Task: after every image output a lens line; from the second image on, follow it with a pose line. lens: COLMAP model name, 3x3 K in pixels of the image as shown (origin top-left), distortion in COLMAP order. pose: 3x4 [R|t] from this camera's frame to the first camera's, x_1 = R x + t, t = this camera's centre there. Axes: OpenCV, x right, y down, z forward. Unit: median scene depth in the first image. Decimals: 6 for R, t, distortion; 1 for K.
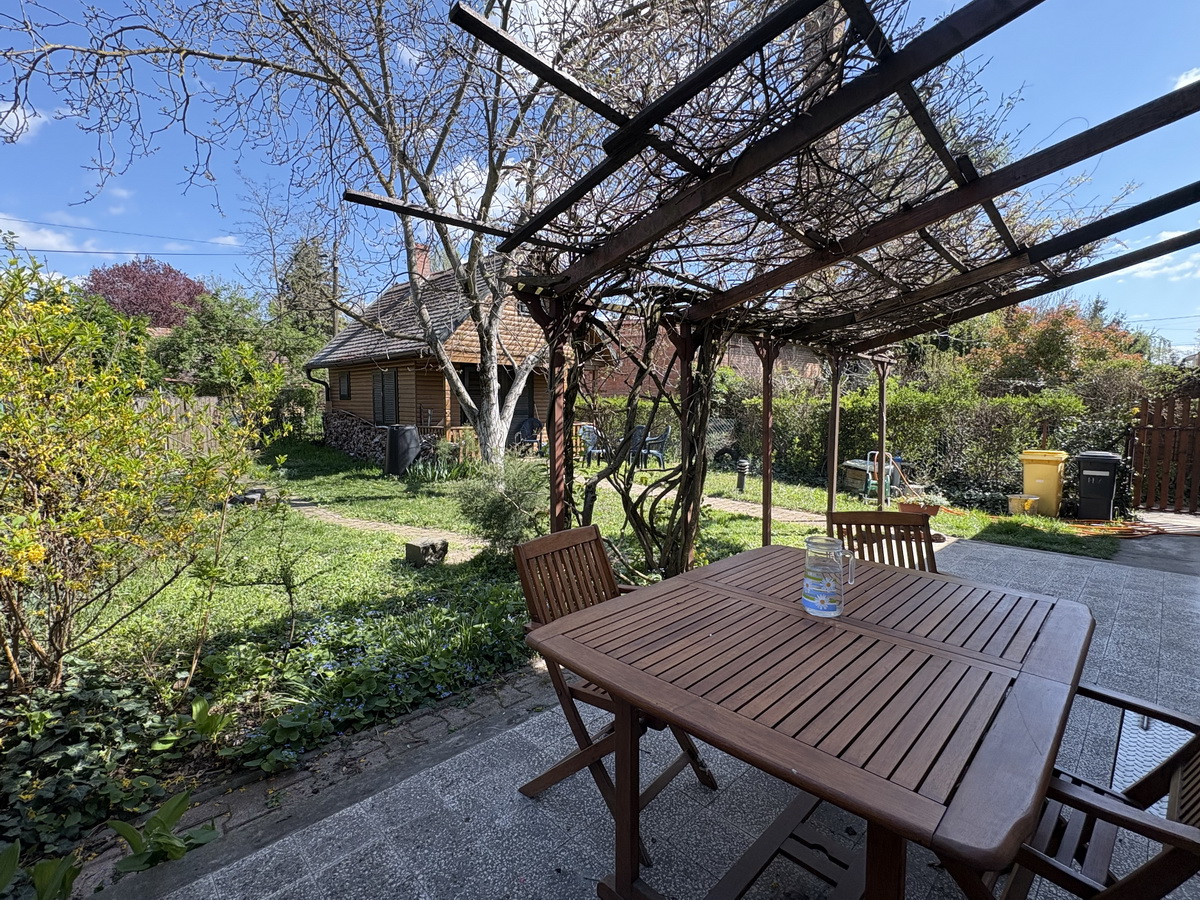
lens RADIAL K [[545.9, 0, 600.0], [0, 545.9, 450.0], [0, 0, 1]] dist [-0.001530, 0.000226]
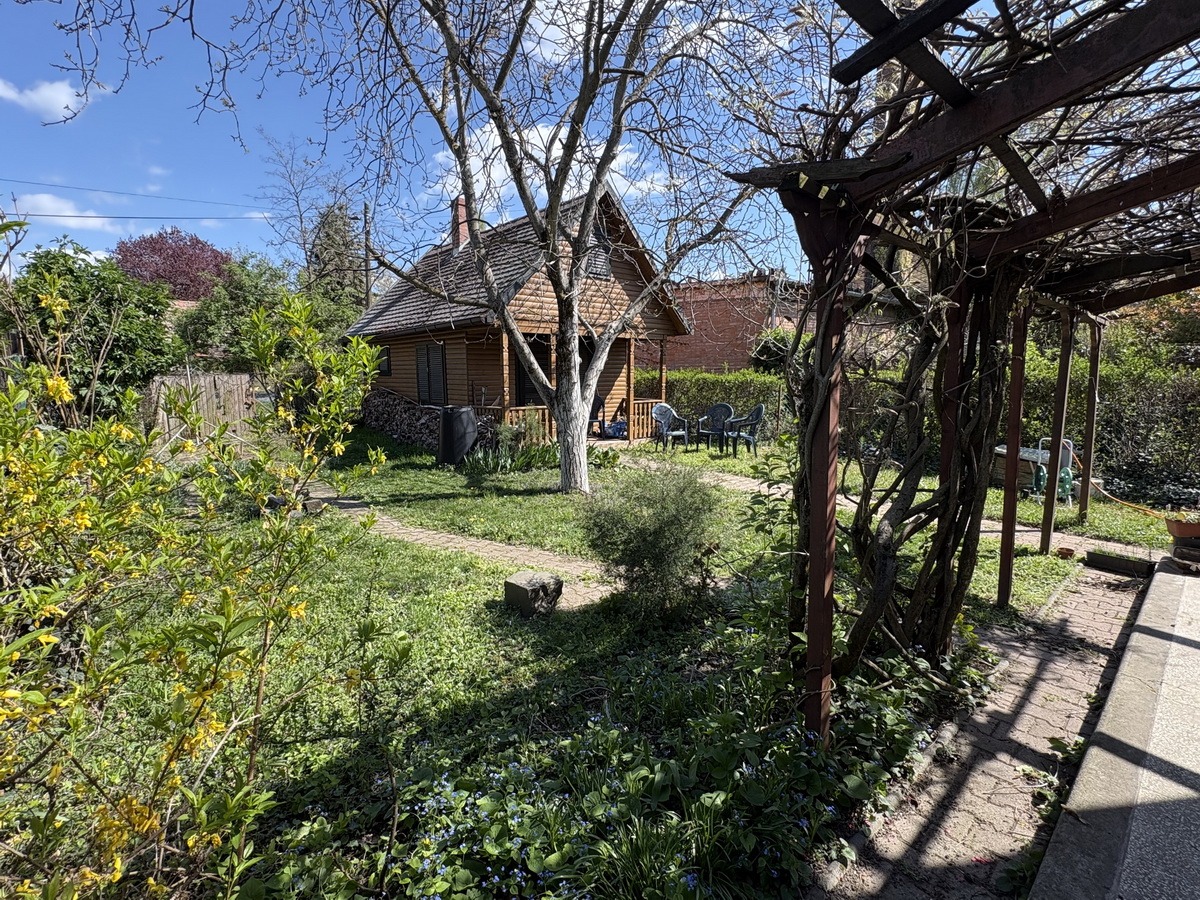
lens RADIAL K [[545.9, 0, 600.0], [0, 545.9, 450.0], [0, 0, 1]] dist [-0.001530, 0.000226]
pose [[0.999009, -0.003786, -0.044355, -0.113539], [0.006203, 0.998495, 0.054493, -0.026014], [0.044082, -0.054714, 0.997529, 0.164972]]
